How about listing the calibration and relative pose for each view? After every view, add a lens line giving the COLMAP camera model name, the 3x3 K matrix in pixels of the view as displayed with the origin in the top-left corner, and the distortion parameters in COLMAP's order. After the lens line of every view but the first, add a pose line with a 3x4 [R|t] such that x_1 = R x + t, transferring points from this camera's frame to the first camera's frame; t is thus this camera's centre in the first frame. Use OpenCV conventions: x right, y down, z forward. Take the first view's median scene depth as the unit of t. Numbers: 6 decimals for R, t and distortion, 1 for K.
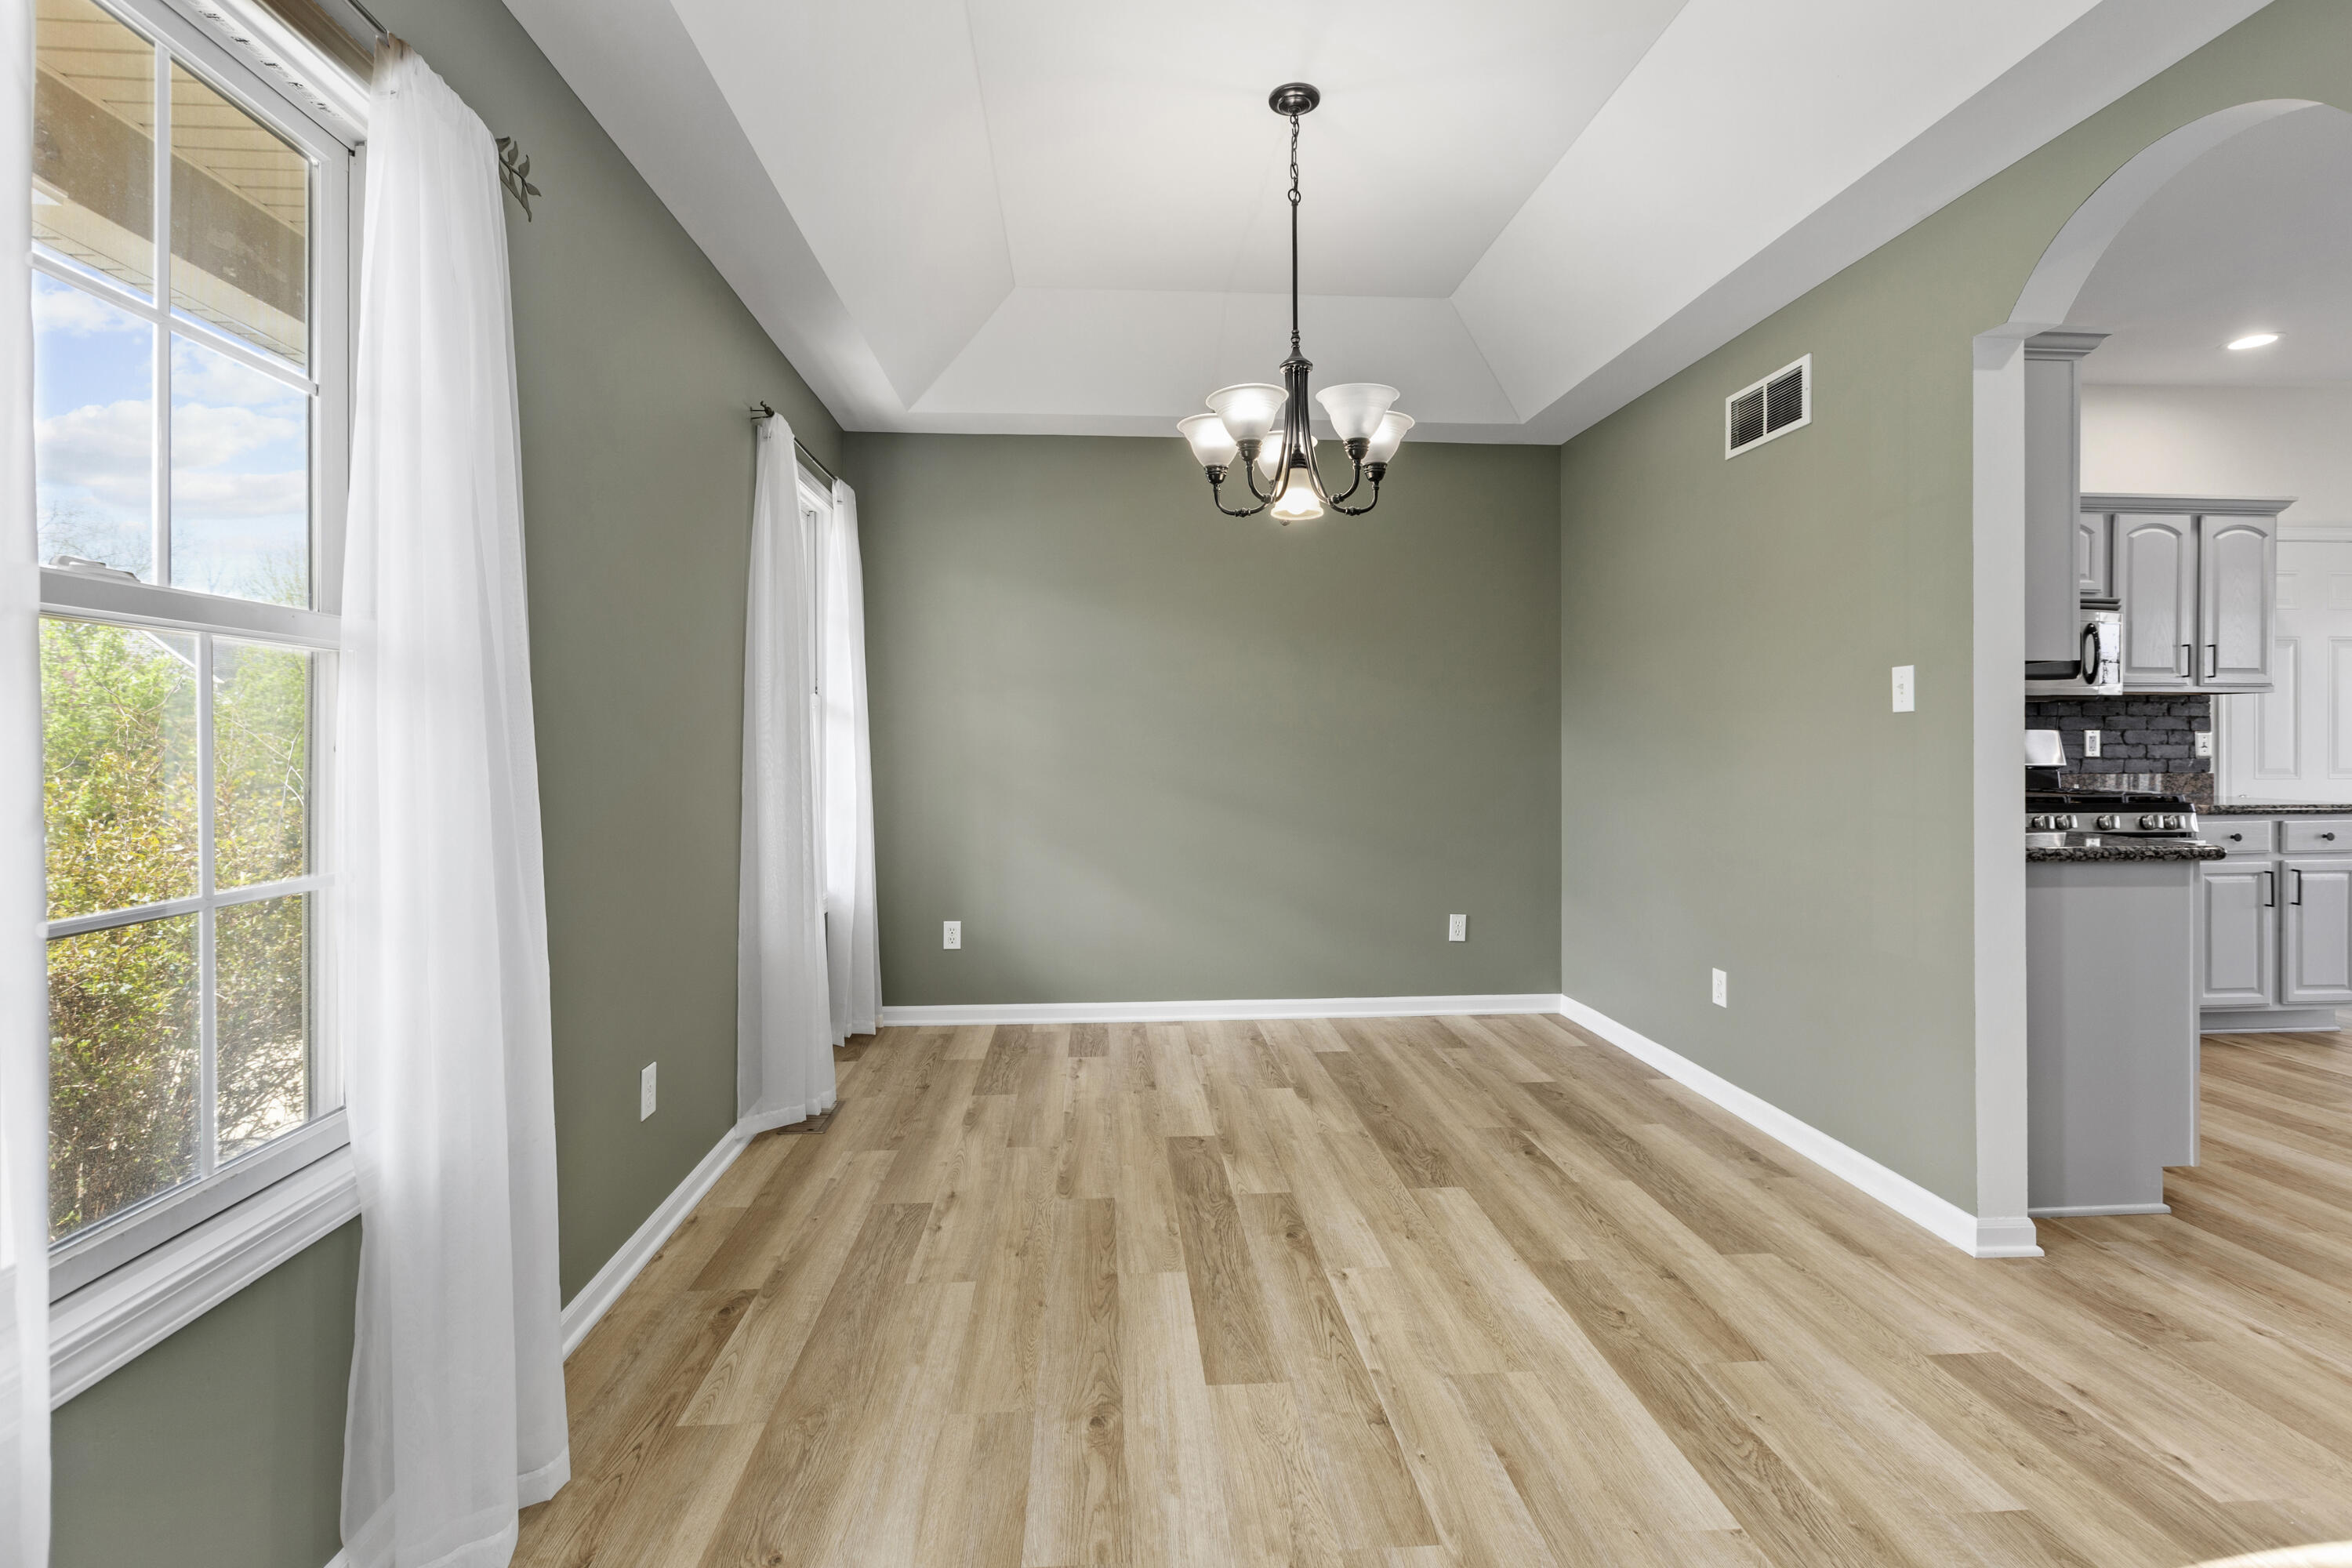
lens RADIAL K [[1073.6, 0, 1171.7], [0, 1073.6, 734.9], [0, 0, 1]] dist [0.002345, -0.000007]
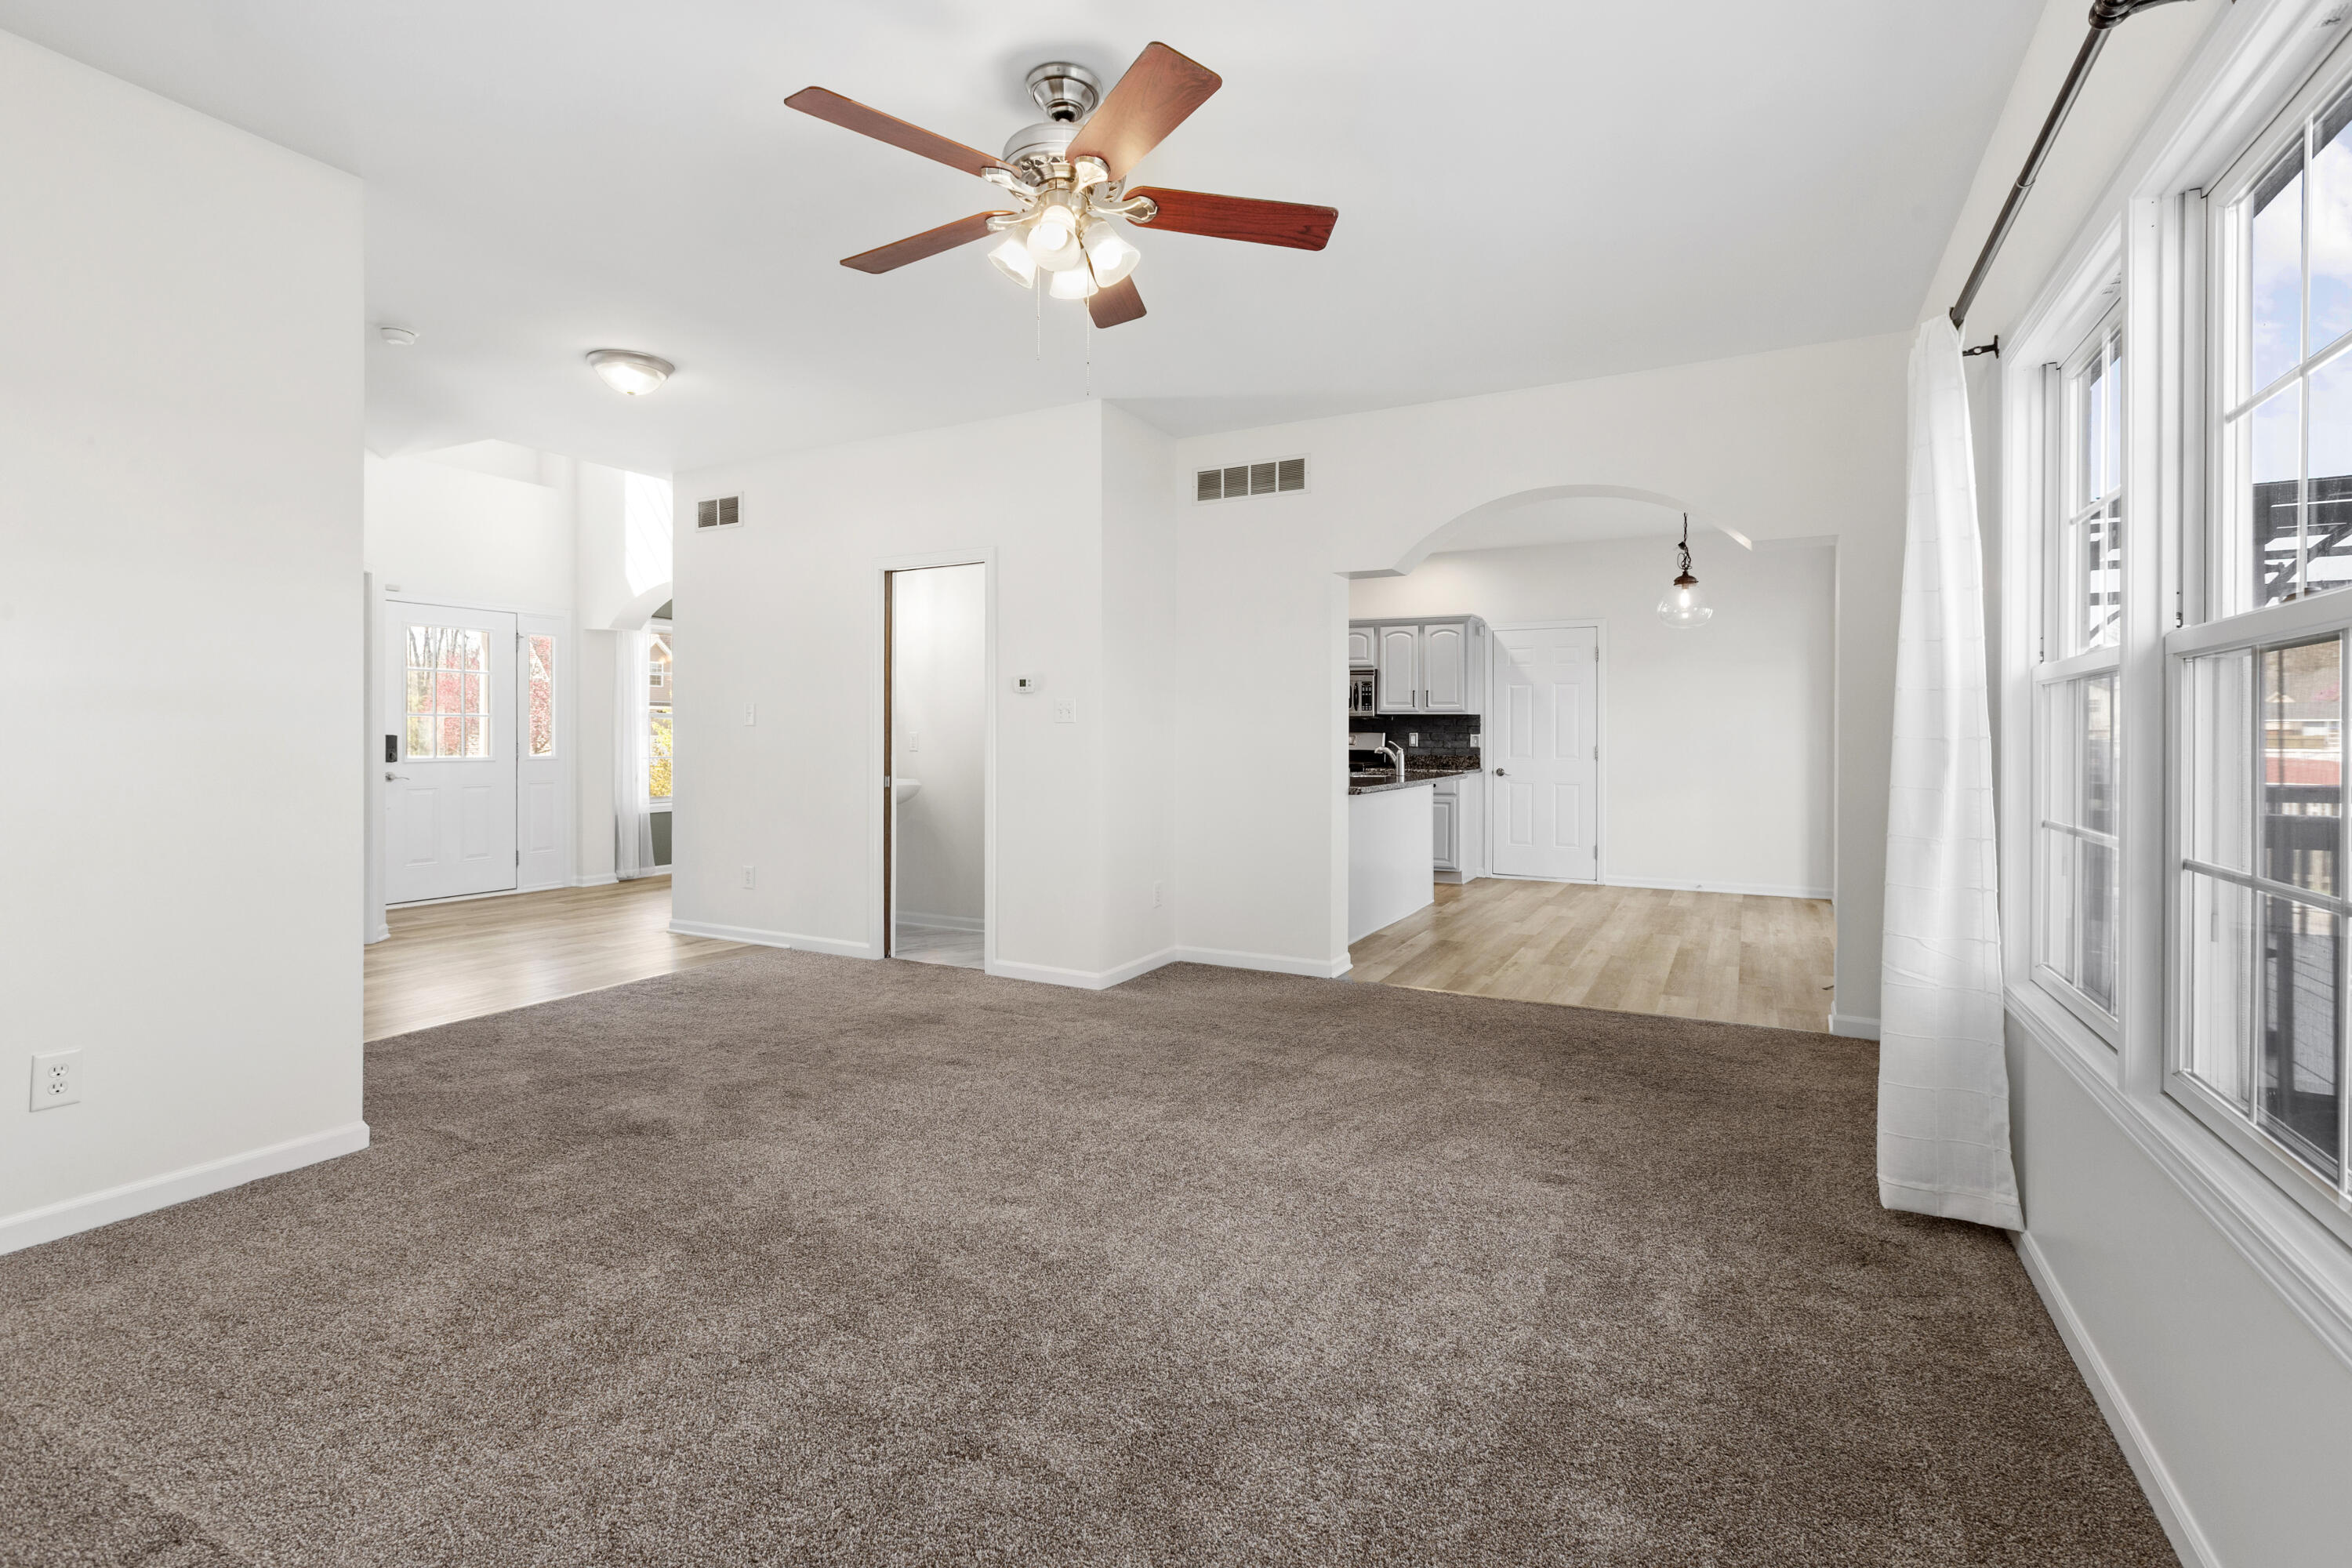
lens RADIAL K [[1049.6, 0, 1173.2], [0, 1049.6, 743.2], [0, 0, 1]] dist [0.002031, 0.000111]
pose [[0.853201, 0.004315, -0.521565, 2.879048], [-0.001712, 0.999984, 0.005473, 0.003659], [0.521580, -0.003777, 0.853194, -1.670367]]
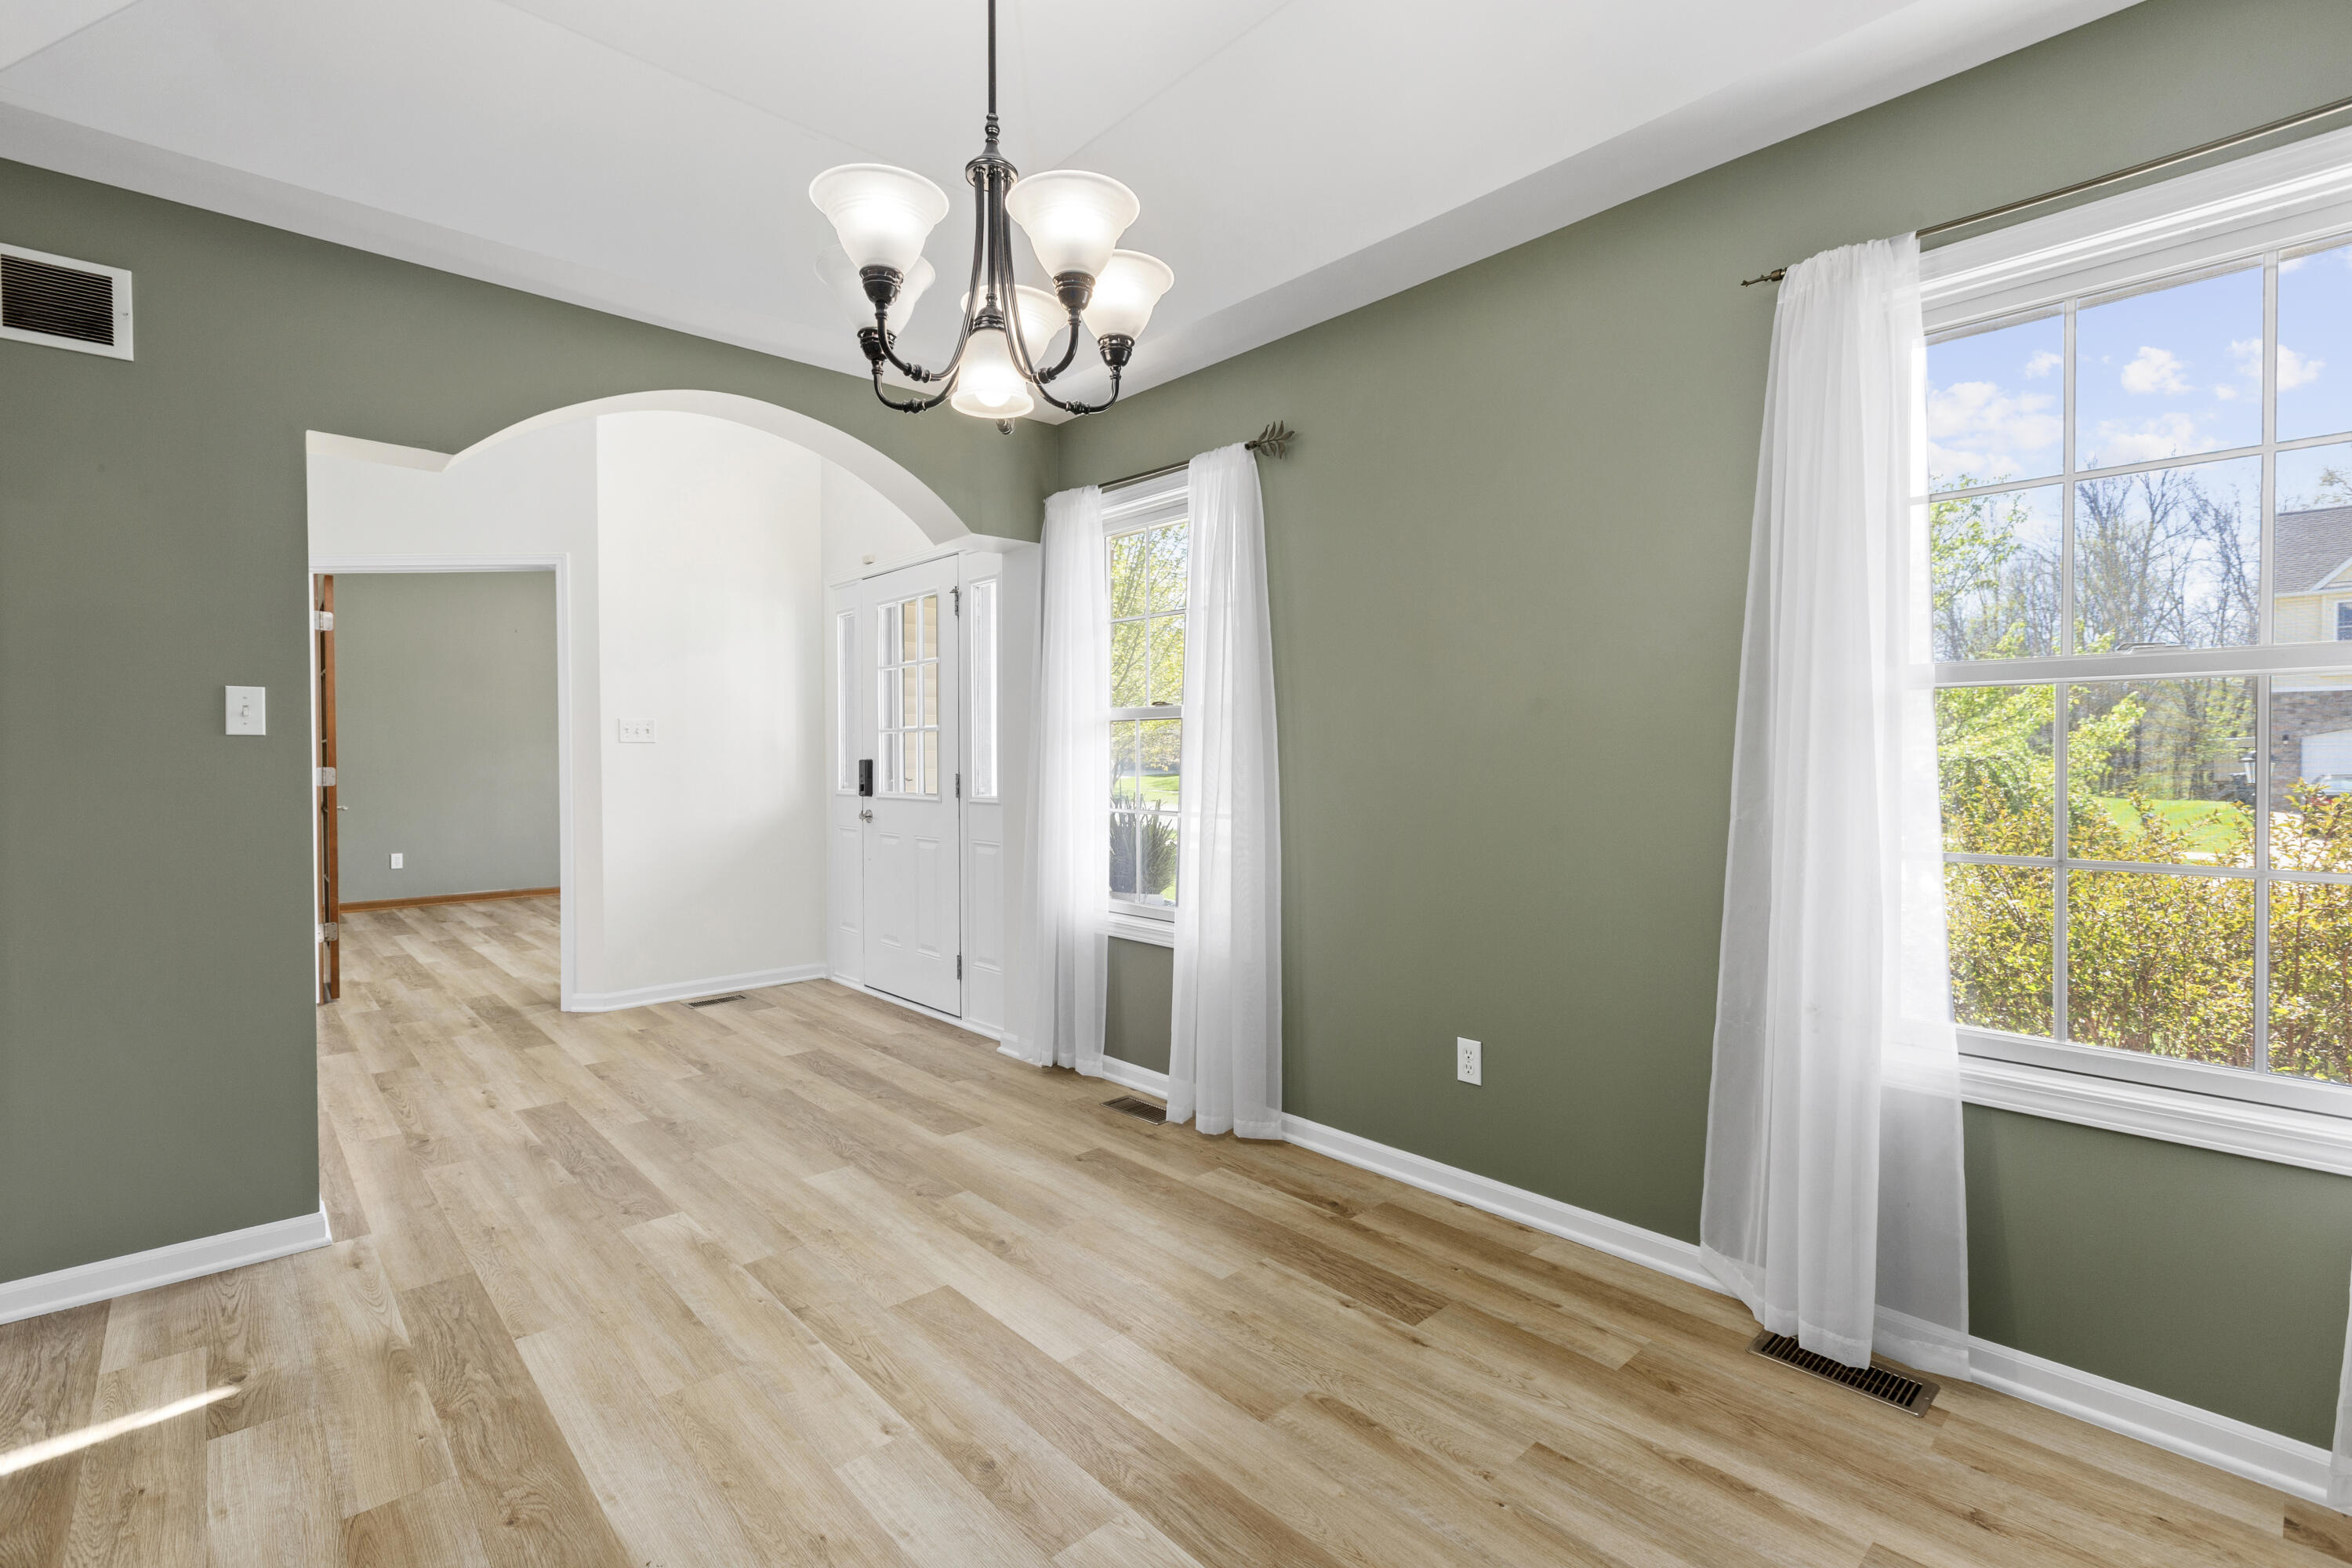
lens RADIAL K [[1075.3, 0, 1178.8], [0, 1075.3, 770.7], [0, 0, 1]] dist [0.001483, 0.000171]
pose [[-0.785526, 0.011743, -0.618717, 0.456301], [0.007315, 0.999926, 0.009691, 0.007295], [0.618785, 0.003087, -0.785554, 1.678067]]
